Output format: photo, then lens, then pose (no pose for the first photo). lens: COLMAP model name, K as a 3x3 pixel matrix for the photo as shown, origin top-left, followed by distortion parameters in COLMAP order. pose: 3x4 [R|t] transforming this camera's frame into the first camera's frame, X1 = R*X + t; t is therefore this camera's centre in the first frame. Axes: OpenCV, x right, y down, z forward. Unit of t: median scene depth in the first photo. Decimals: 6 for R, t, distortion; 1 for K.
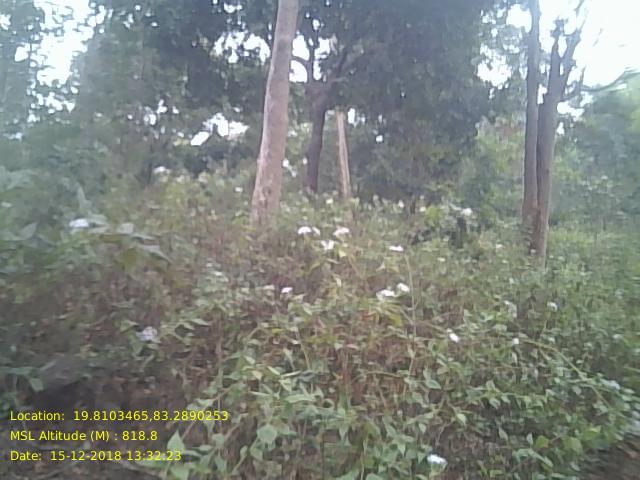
lens RADIAL K [[484.3, 0, 312.1], [0, 484.3, 240.5], [0, 0, 1]] dist [-0.002427, -0.002539]
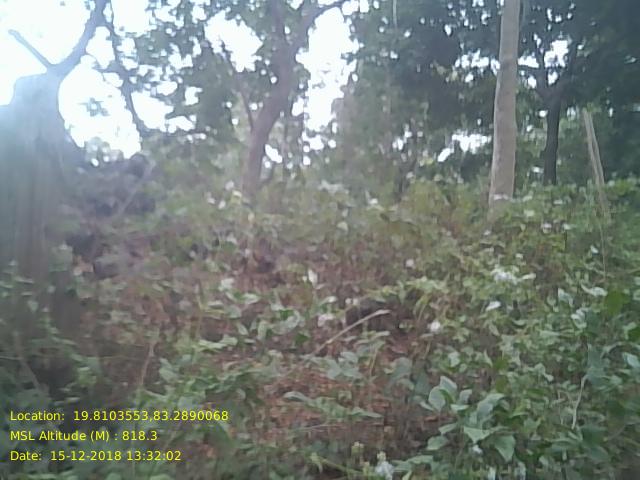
lens RADIAL K [[484.3, 0, 312.1], [0, 484.3, 240.5], [0, 0, 1]] dist [-0.002427, -0.002539]
pose [[0.872721, -0.061004, -0.484393, 0.032386], [0.042130, 0.997872, -0.049766, 0.026683], [0.486398, 0.023024, 0.873434, -0.108392]]
